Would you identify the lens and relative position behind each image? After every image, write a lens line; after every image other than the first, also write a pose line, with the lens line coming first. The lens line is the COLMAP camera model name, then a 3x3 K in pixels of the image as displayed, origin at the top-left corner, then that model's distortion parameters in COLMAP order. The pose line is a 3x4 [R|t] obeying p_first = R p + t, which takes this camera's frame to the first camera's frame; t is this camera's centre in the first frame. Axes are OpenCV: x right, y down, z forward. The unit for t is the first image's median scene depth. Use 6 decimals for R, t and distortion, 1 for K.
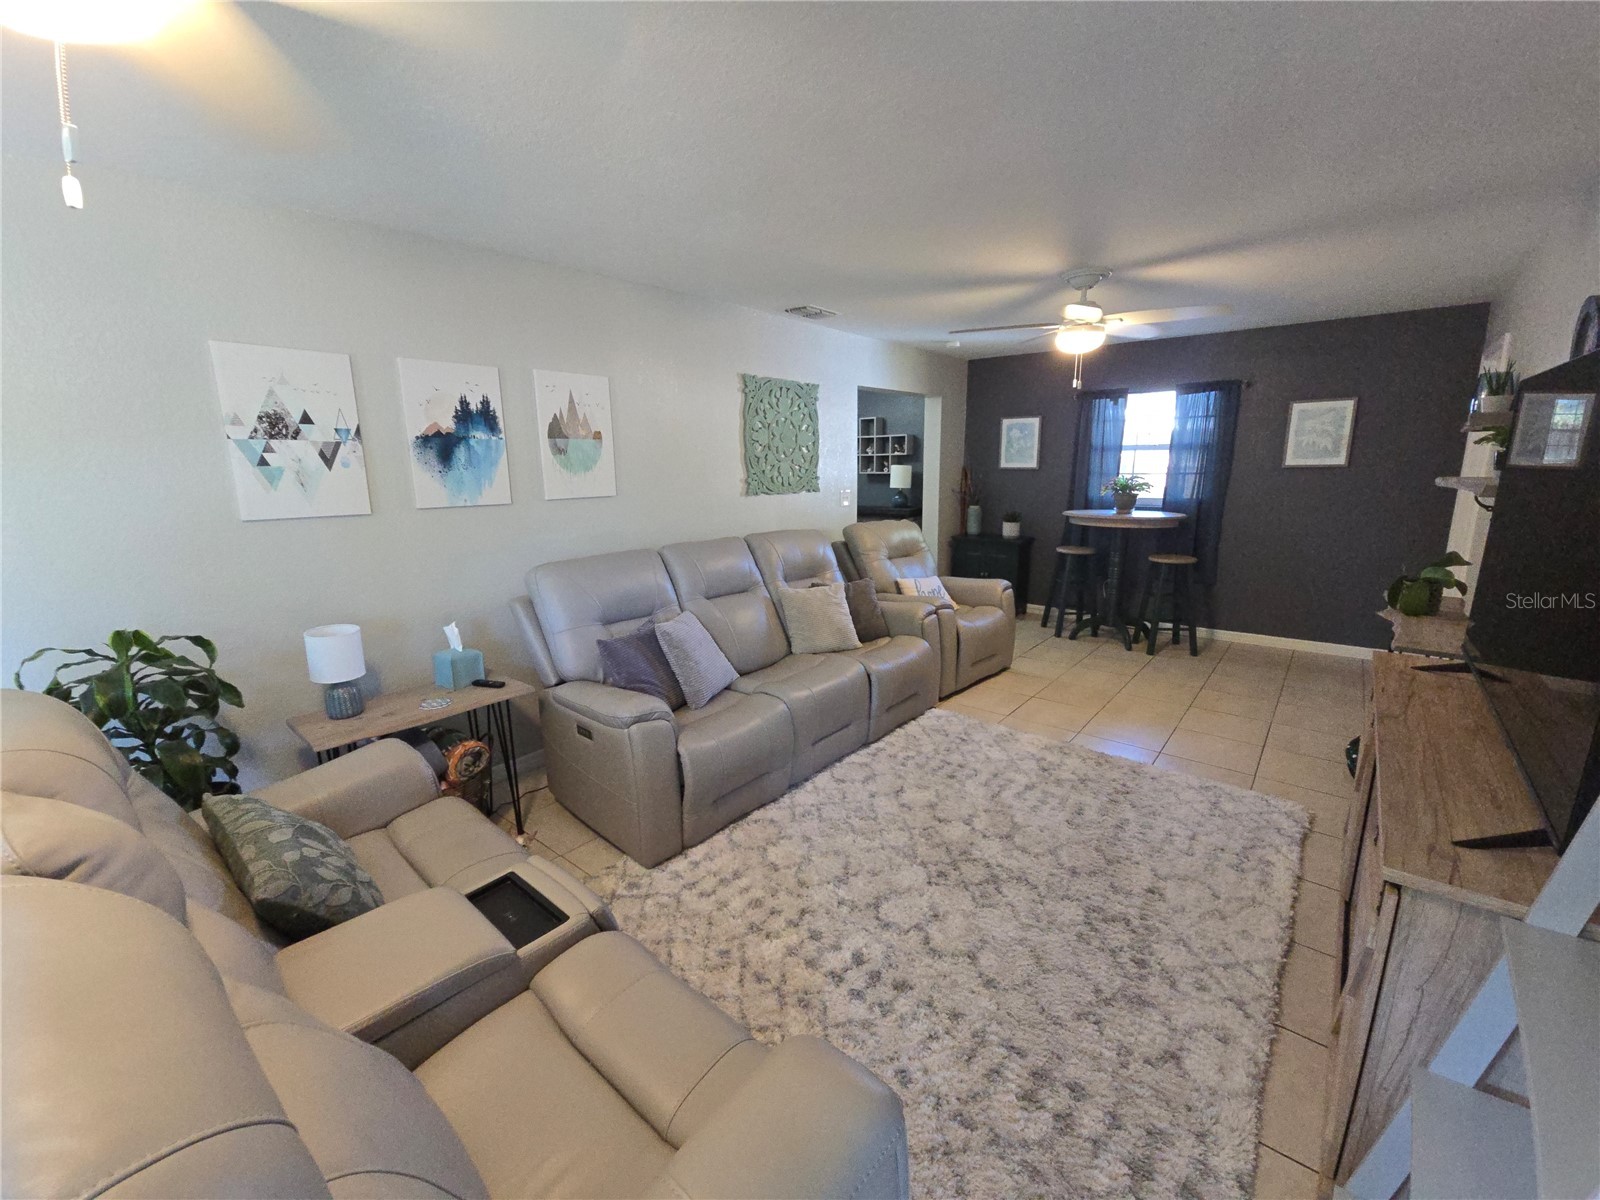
lens RADIAL K [[652.3, 0, 798.1], [0, 652.3, 604.0], [0, 0, 1]] dist [0.000925, 0.000435]
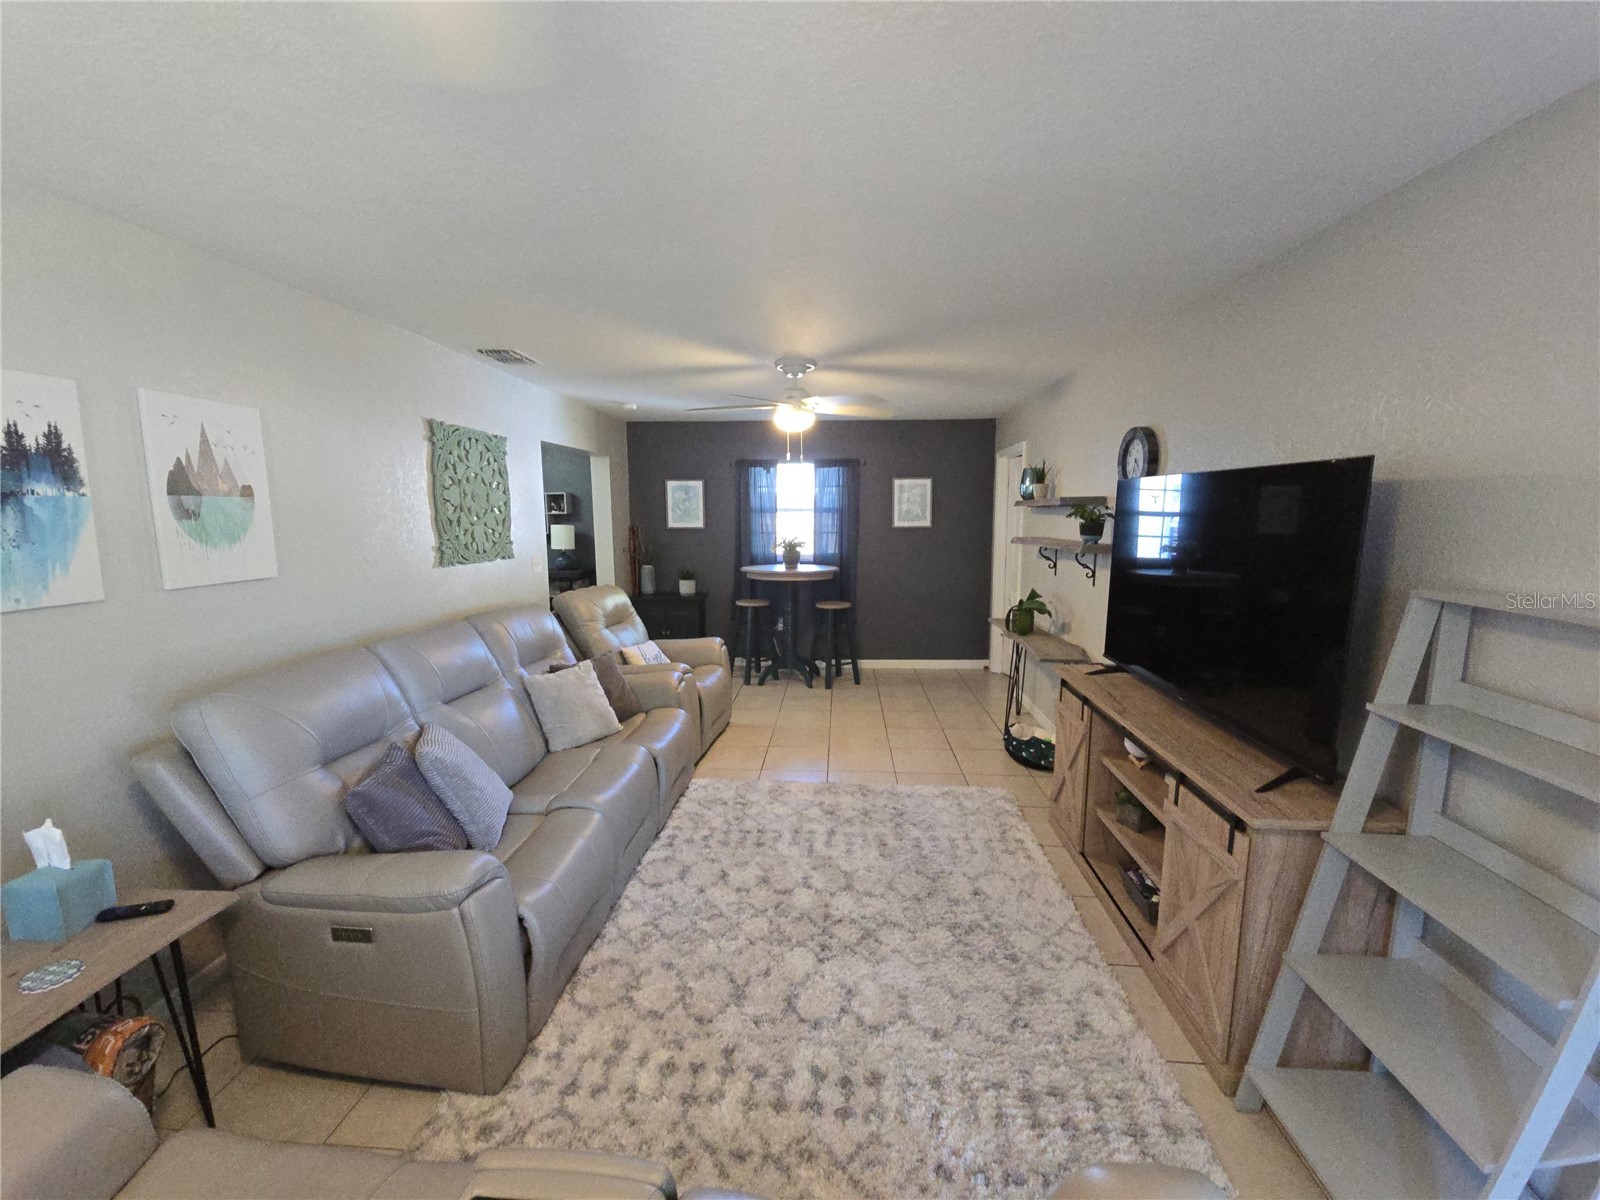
lens RADIAL K [[650.2, 0, 798.4], [0, 650.2, 604.7], [0, 0, 1]] dist [0.005043, -0.005894]
pose [[0.809268, -0.072850, 0.582905, -0.257248], [0.118945, 0.992048, -0.041152, -0.045384], [-0.575272, 0.102637, 0.811497, 0.131083]]
